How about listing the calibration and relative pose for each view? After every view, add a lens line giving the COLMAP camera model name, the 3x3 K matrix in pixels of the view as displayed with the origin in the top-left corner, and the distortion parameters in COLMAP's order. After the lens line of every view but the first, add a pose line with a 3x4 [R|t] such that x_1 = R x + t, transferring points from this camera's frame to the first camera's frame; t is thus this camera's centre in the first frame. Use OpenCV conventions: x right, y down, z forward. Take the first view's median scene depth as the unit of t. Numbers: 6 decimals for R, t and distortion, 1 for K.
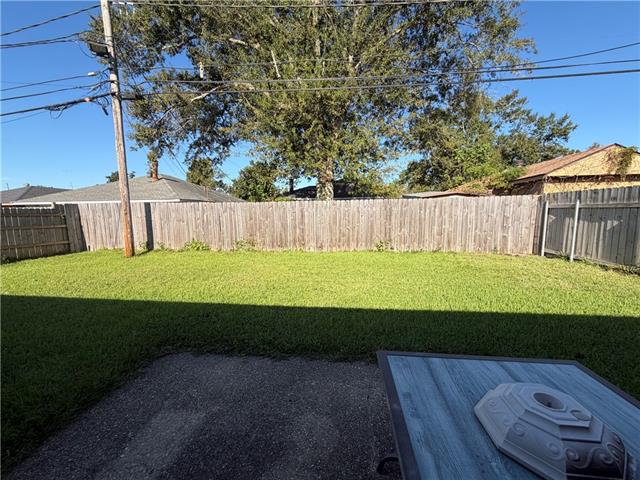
lens RADIAL K [[254.8, 0, 318.5], [0, 254.8, 240.5], [0, 0, 1]] dist [-0.001263, 0.000963]
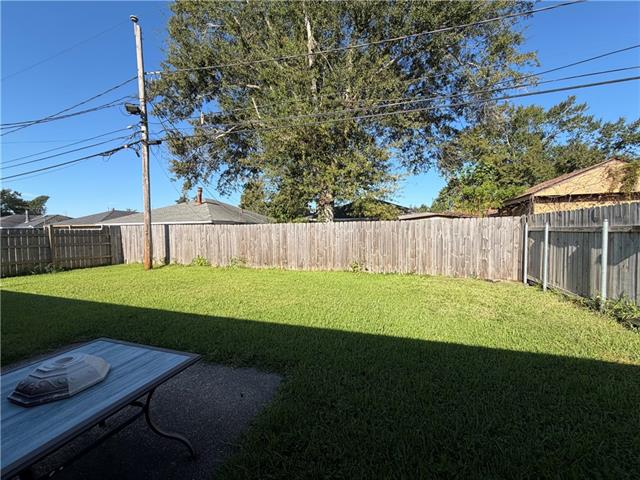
lens RADIAL K [[254.8, 0, 318.6], [0, 254.8, 240.1], [0, 0, 1]] dist [-0.001263, 0.000963]
pose [[0.980650, 0.009725, -0.195529, 0.286708], [-0.023992, 0.997207, -0.070731, -0.008467], [0.194295, 0.074053, 0.978144, -0.037860]]
